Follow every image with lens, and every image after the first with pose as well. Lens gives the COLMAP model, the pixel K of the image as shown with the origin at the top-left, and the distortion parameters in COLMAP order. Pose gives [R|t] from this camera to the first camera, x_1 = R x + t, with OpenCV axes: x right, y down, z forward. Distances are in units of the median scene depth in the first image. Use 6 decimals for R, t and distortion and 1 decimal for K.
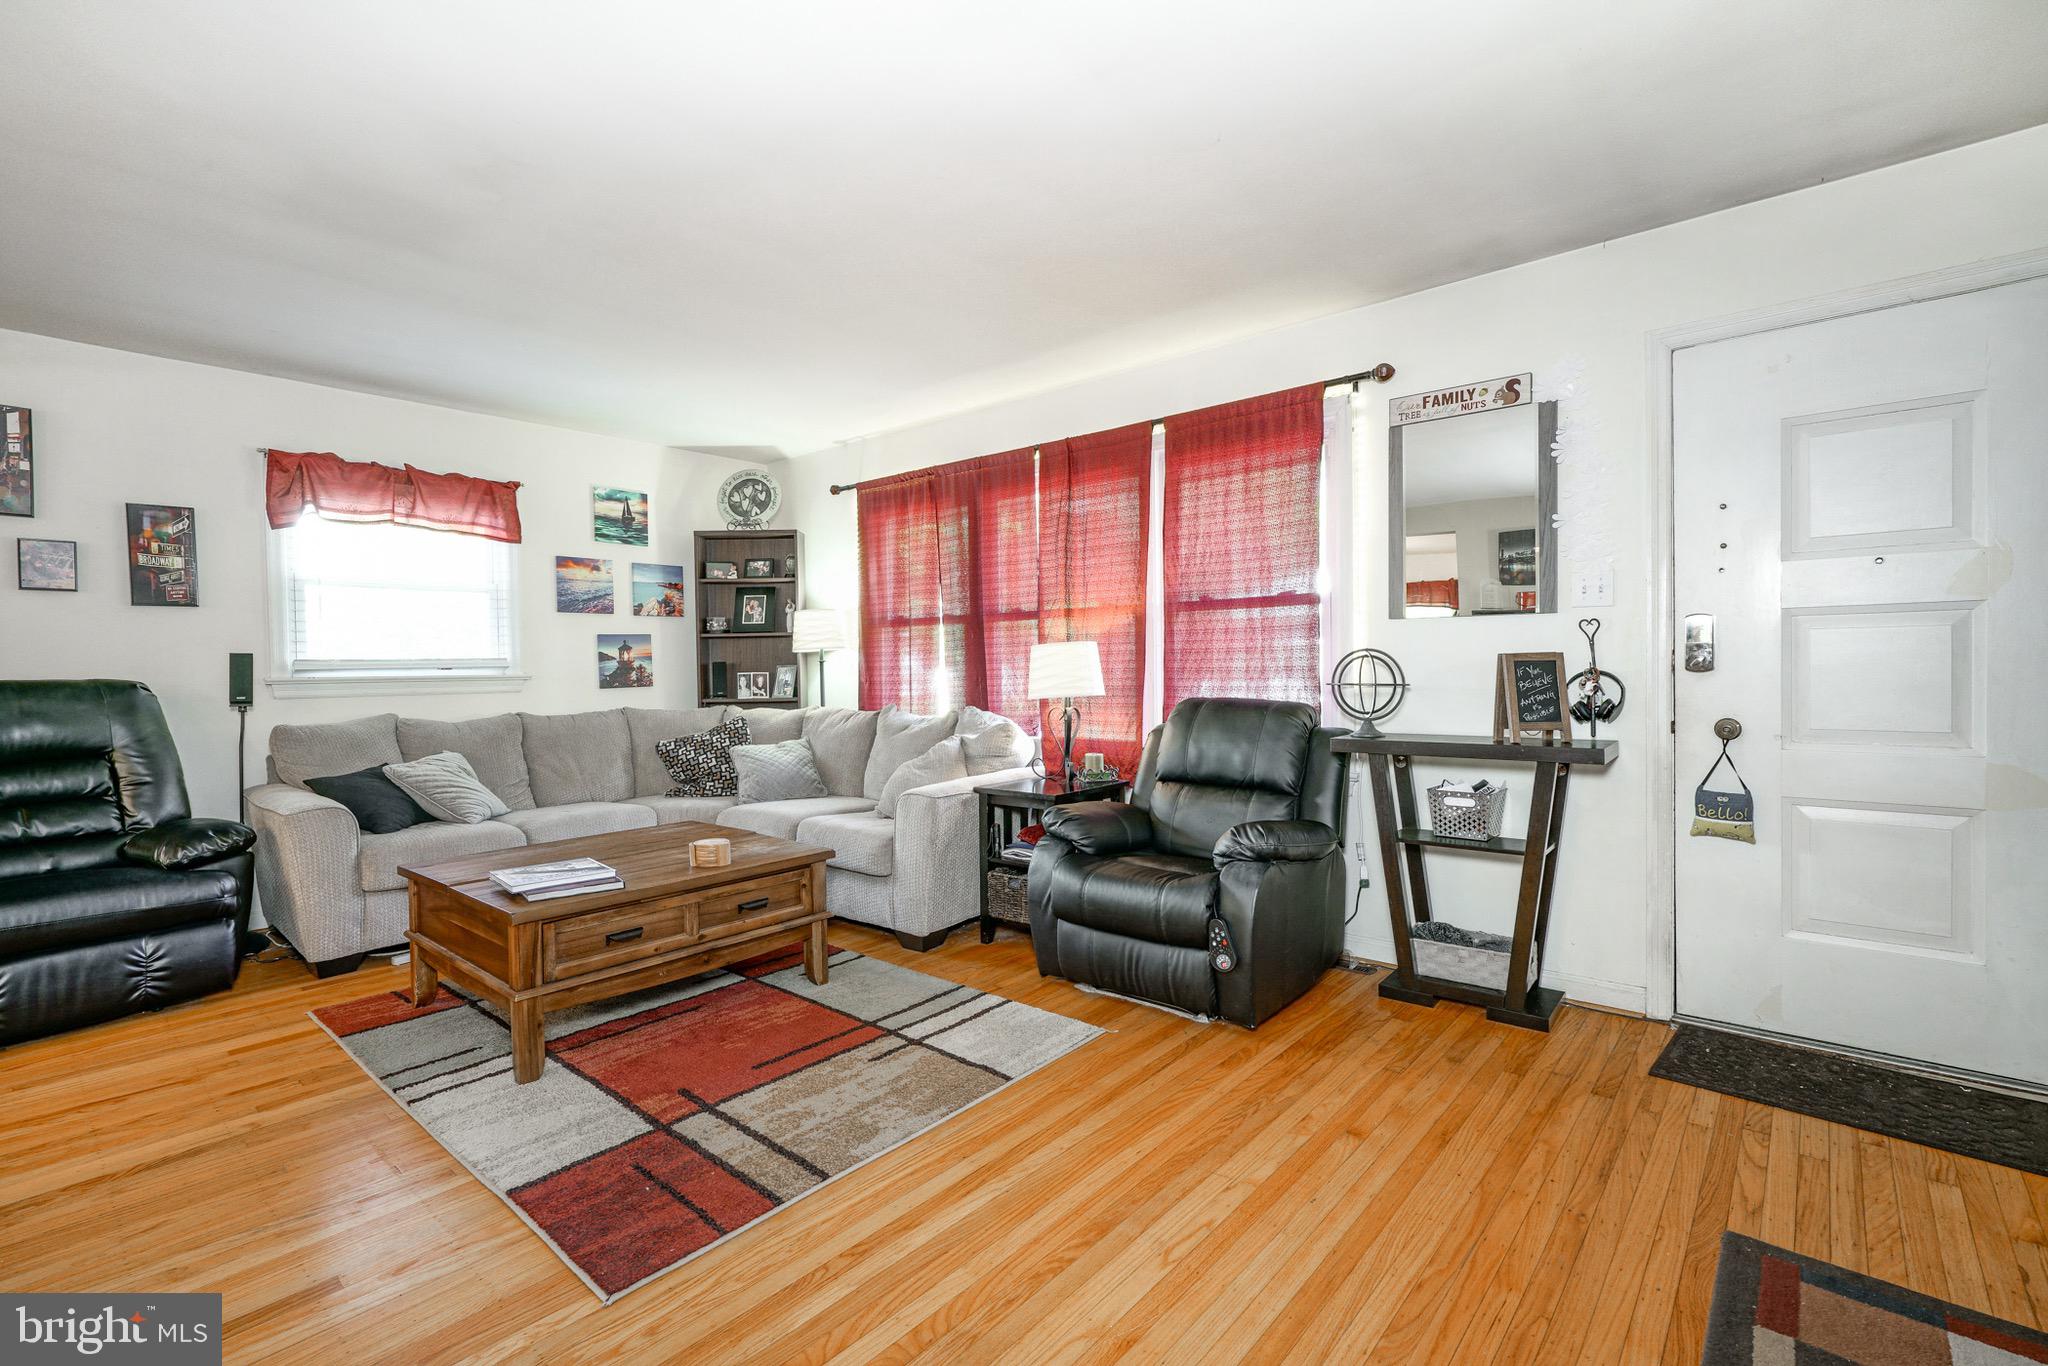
lens RADIAL K [[925.6, 0, 988.6], [0, 925.6, 681.0], [0, 0, 1]] dist [-0.005674, 0.004121]
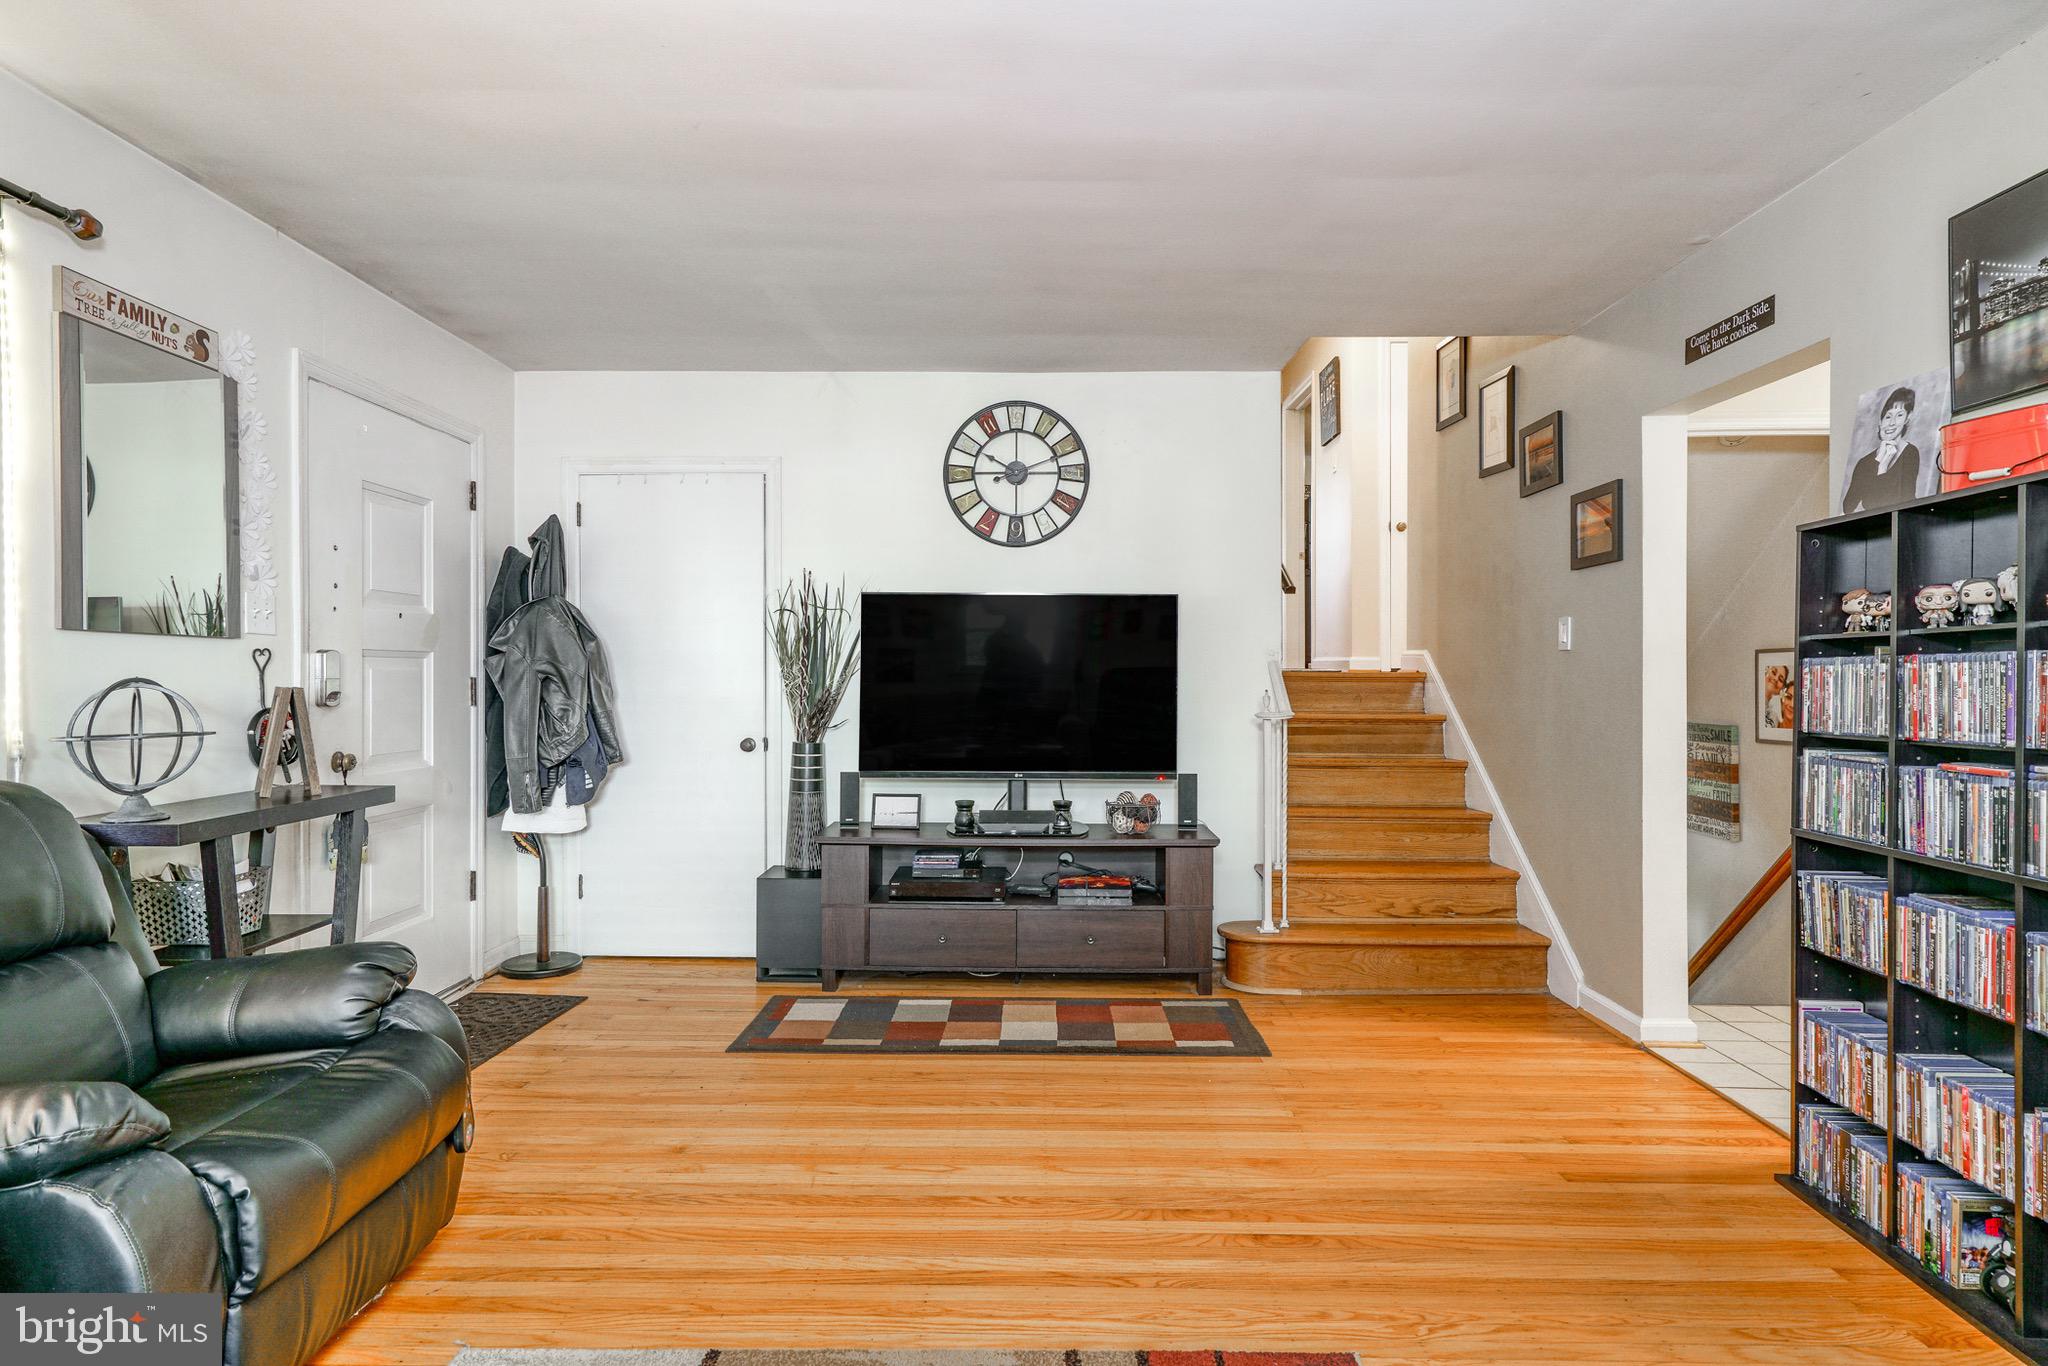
lens RADIAL K [[1095.8, 0, 1022.1], [0, 1095.8, 680.5], [0, 0, 1]] dist [0.011874, -0.000601]
pose [[-0.668469, 0.011469, 0.743651, -0.551590], [0.022701, 0.999730, 0.004988, -0.023484], [-0.743393, 0.020216, -0.668549, 1.074399]]
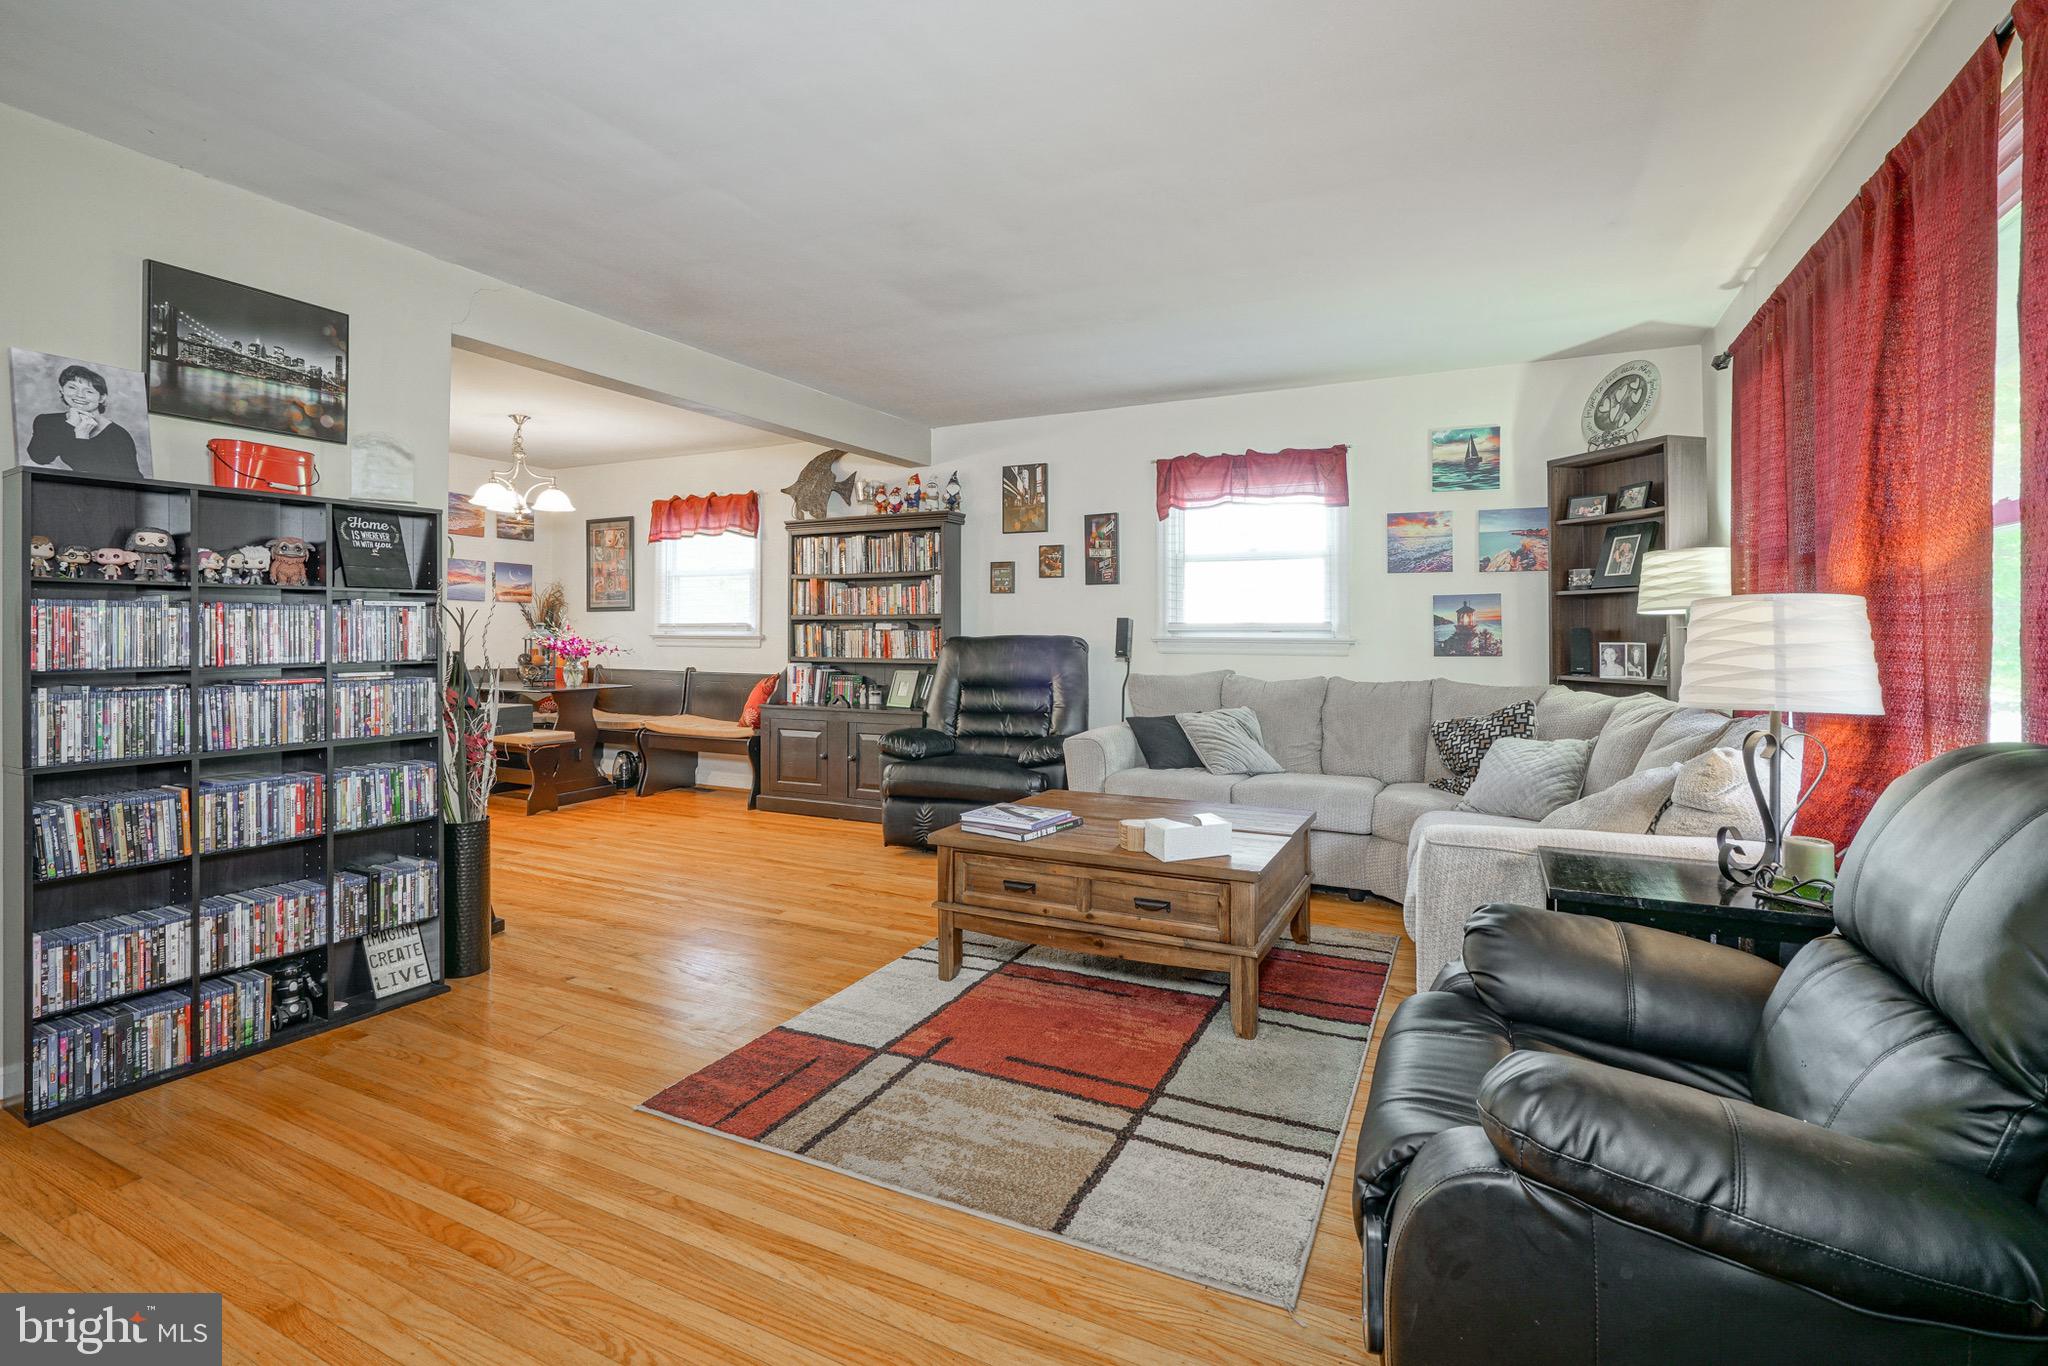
lens RADIAL K [[925.6, 0, 1028.8], [0, 925.6, 630.6], [0, 0, 1]] dist [-0.005674, 0.004121]
pose [[0.272549, 0.013088, -0.962053, 0.546543], [-0.024207, 0.999684, 0.006742, -0.021733], [0.961837, 0.021451, 0.272779, 0.624619]]
